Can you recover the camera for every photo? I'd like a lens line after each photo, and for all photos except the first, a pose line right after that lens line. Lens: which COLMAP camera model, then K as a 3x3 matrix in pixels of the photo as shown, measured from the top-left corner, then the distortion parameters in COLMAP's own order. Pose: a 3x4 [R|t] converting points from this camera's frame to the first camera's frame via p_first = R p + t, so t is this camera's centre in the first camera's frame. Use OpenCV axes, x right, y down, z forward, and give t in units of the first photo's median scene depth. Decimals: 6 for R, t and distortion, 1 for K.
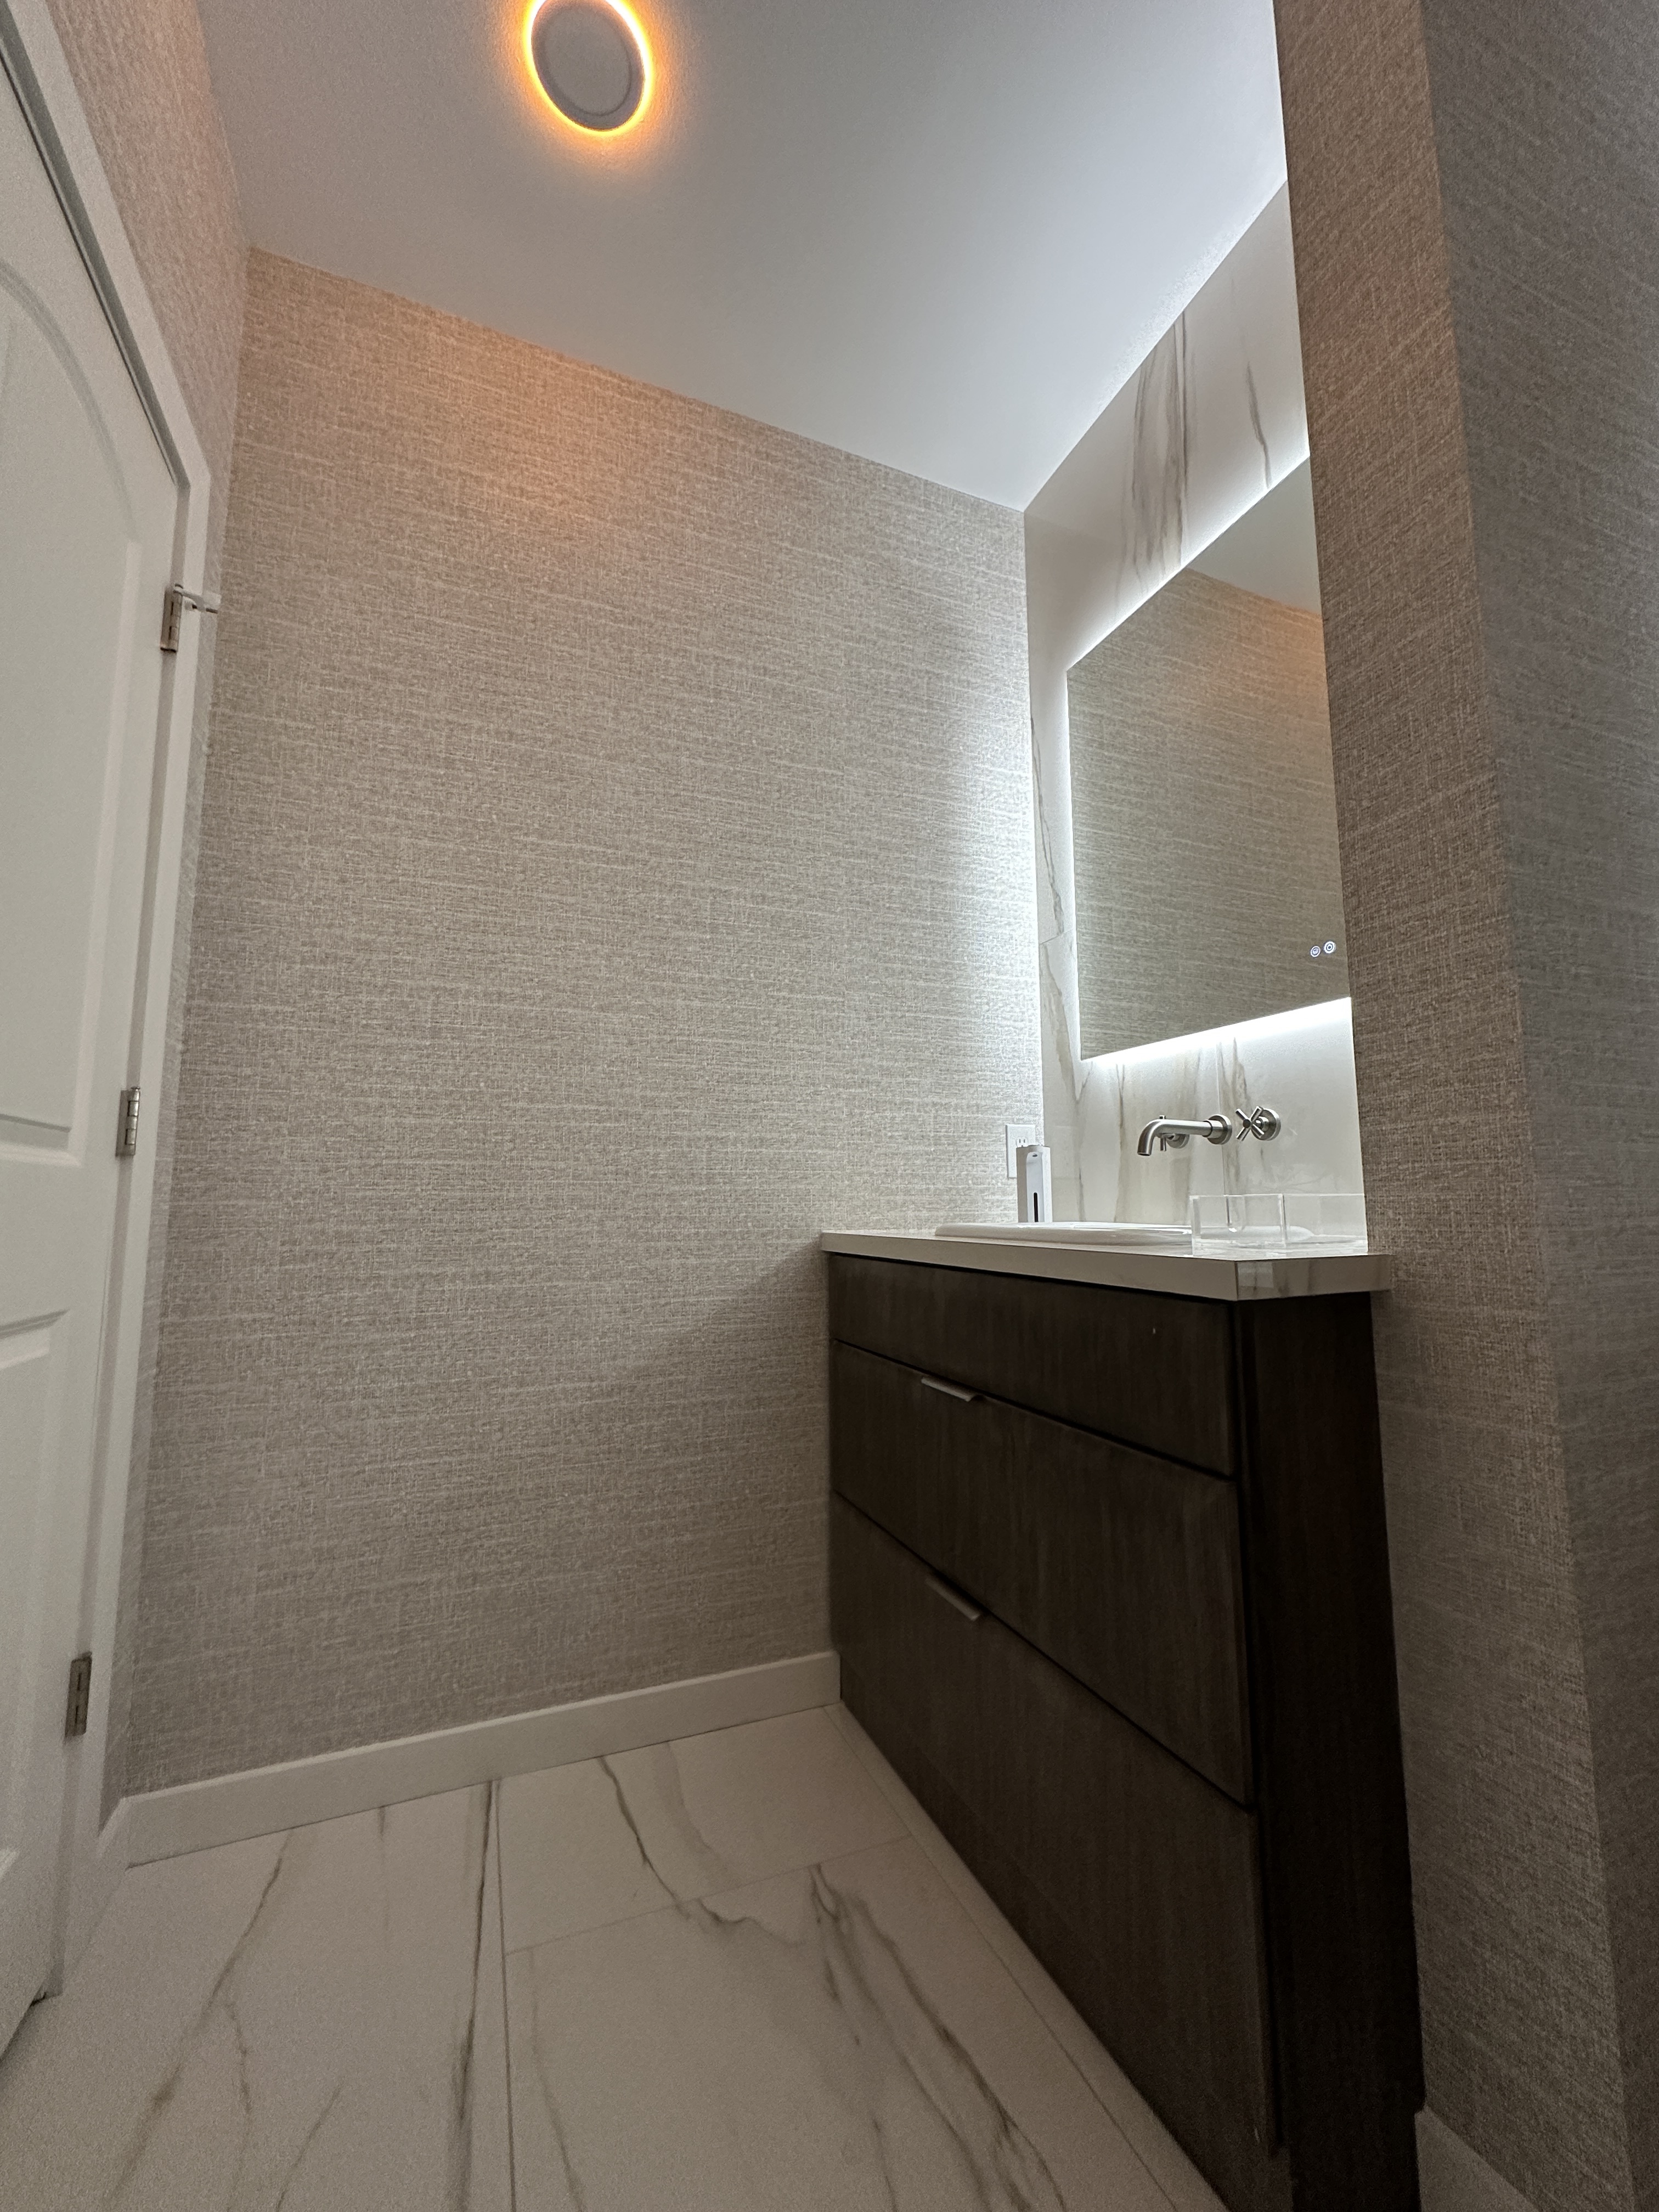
lens RADIAL K [[879.5, 0, 829.5], [0, 879.5, 1101.5], [0, 0, 1]] dist [-0.004057, 0.000715]
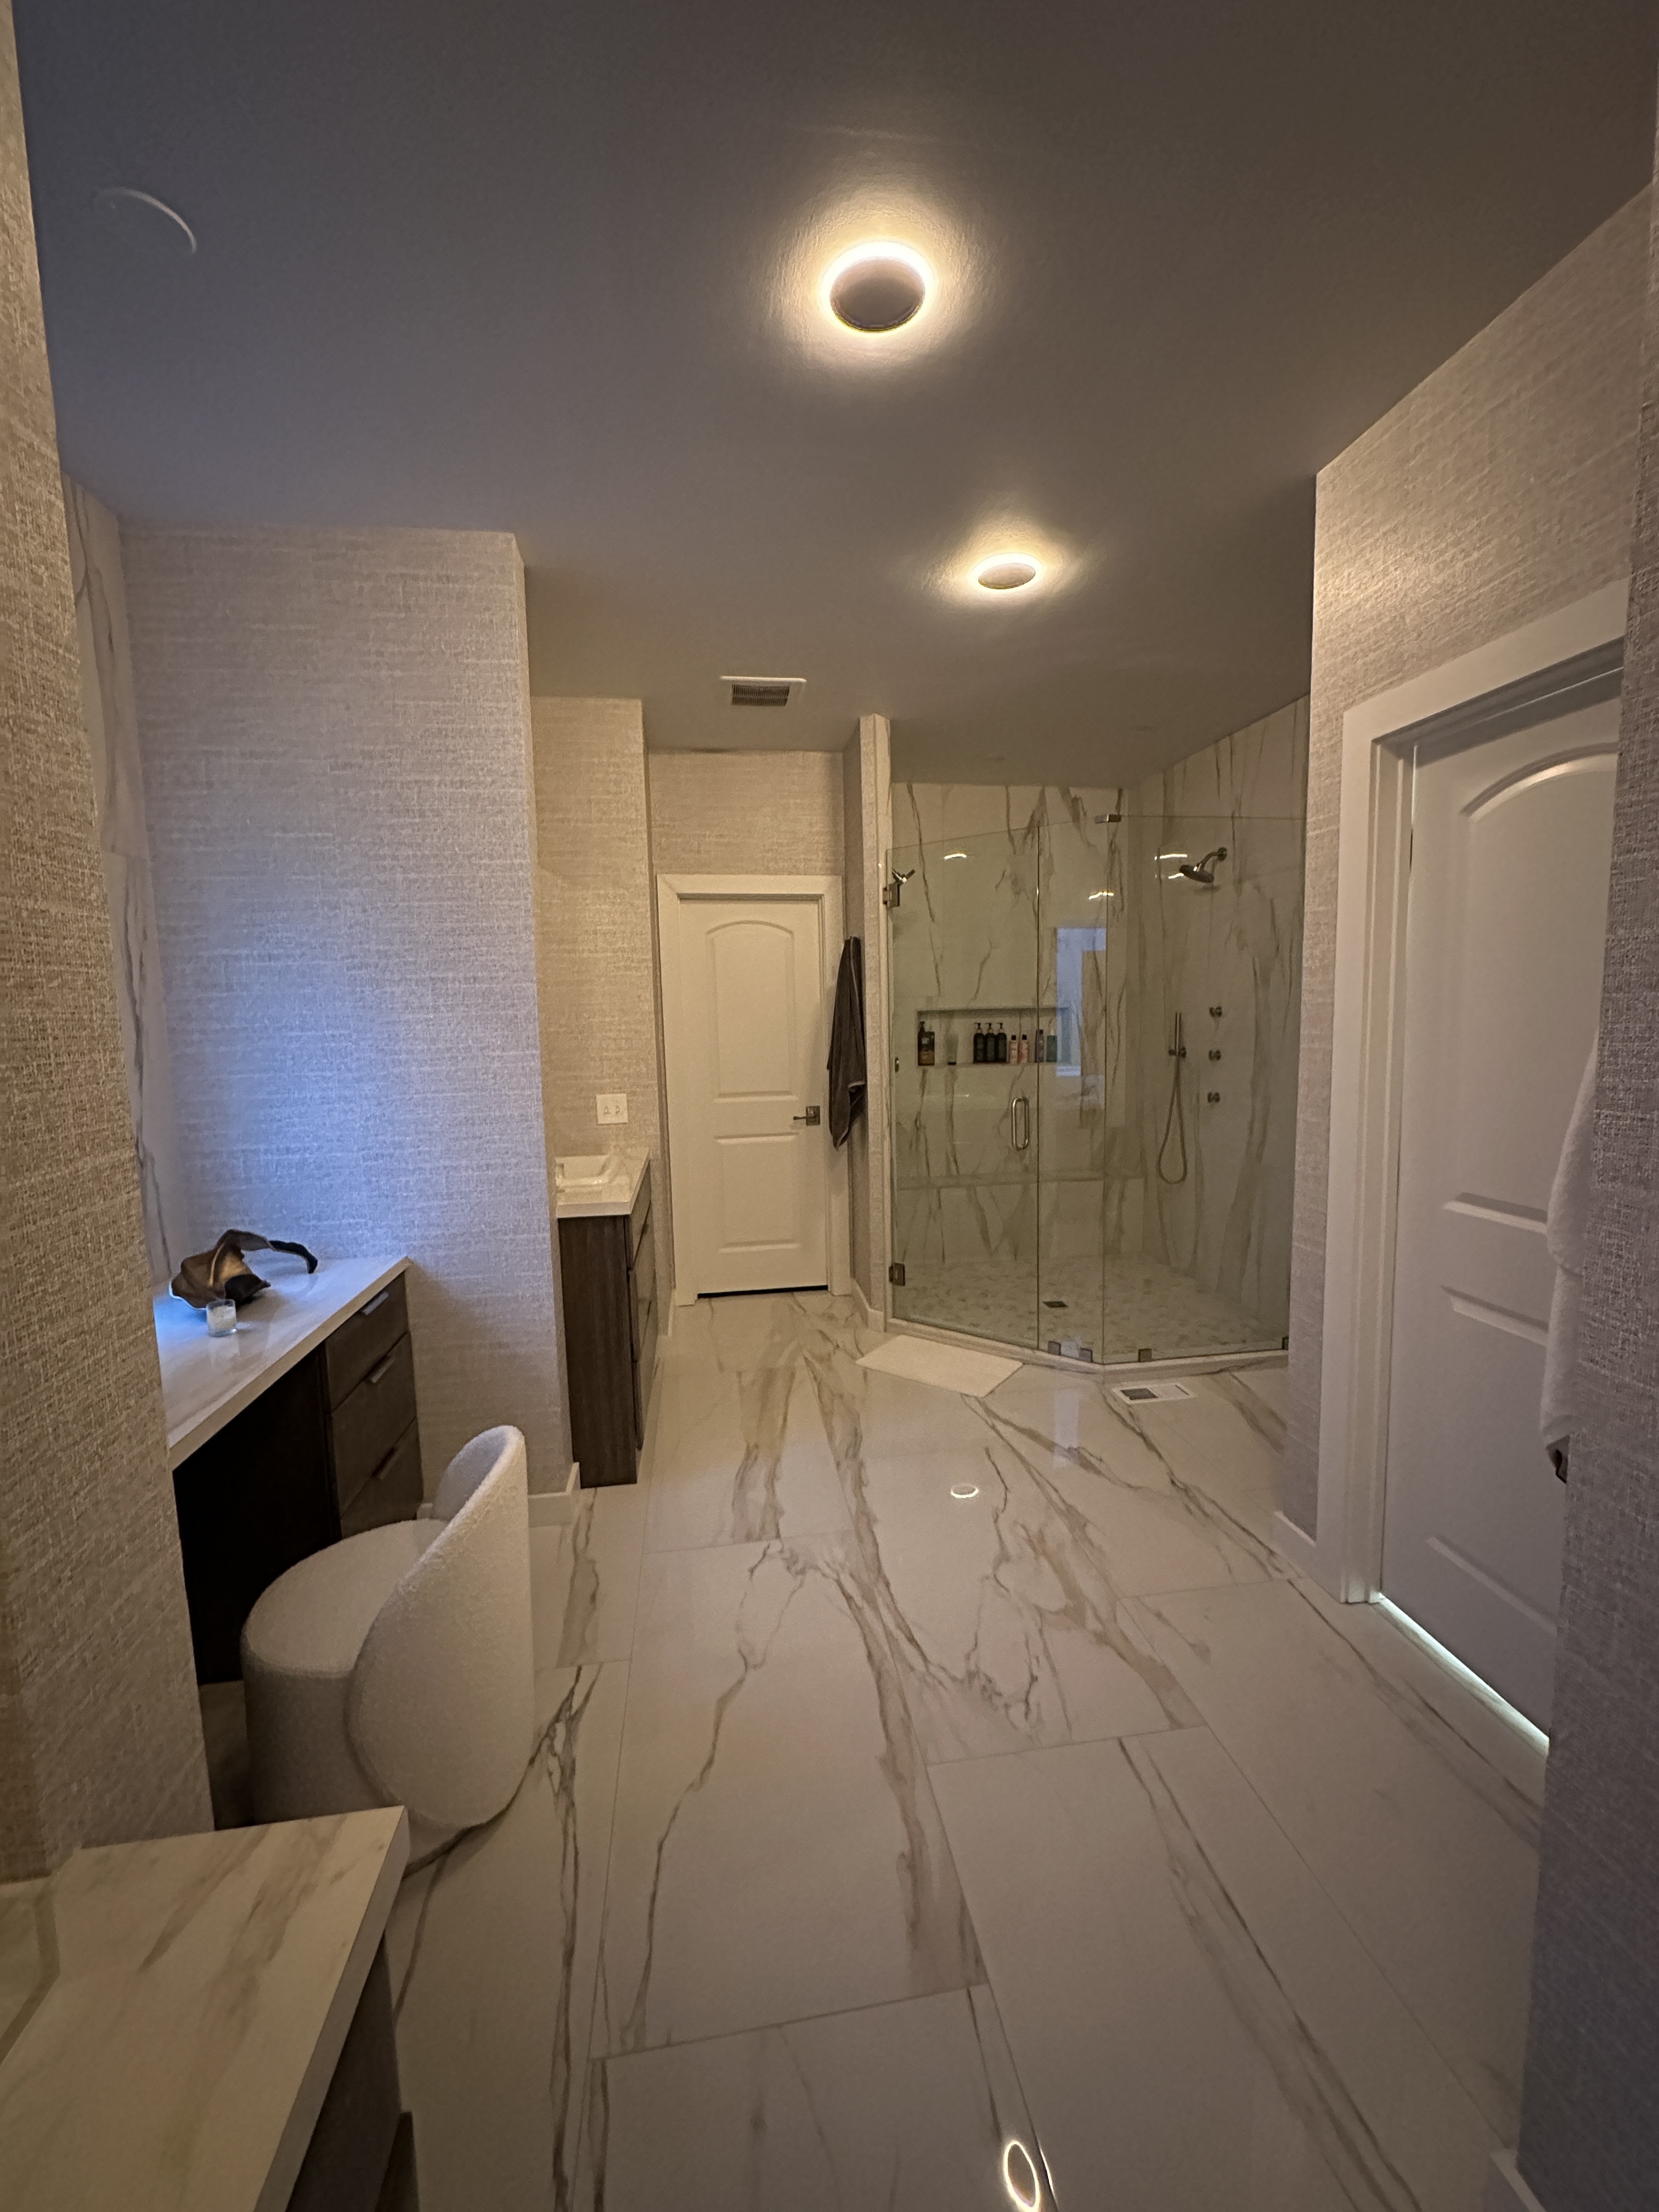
lens RADIAL K [[879.5, 0, 833.8], [0, 879.5, 1103.1], [0, 0, 1]] dist [-0.004057, 0.000715]
pose [[-0.971455, 0.002462, 0.237209, -0.037829], [0.000499, 0.999965, -0.008335, -0.203160], [-0.237222, -0.007978, -0.971423, 0.808505]]
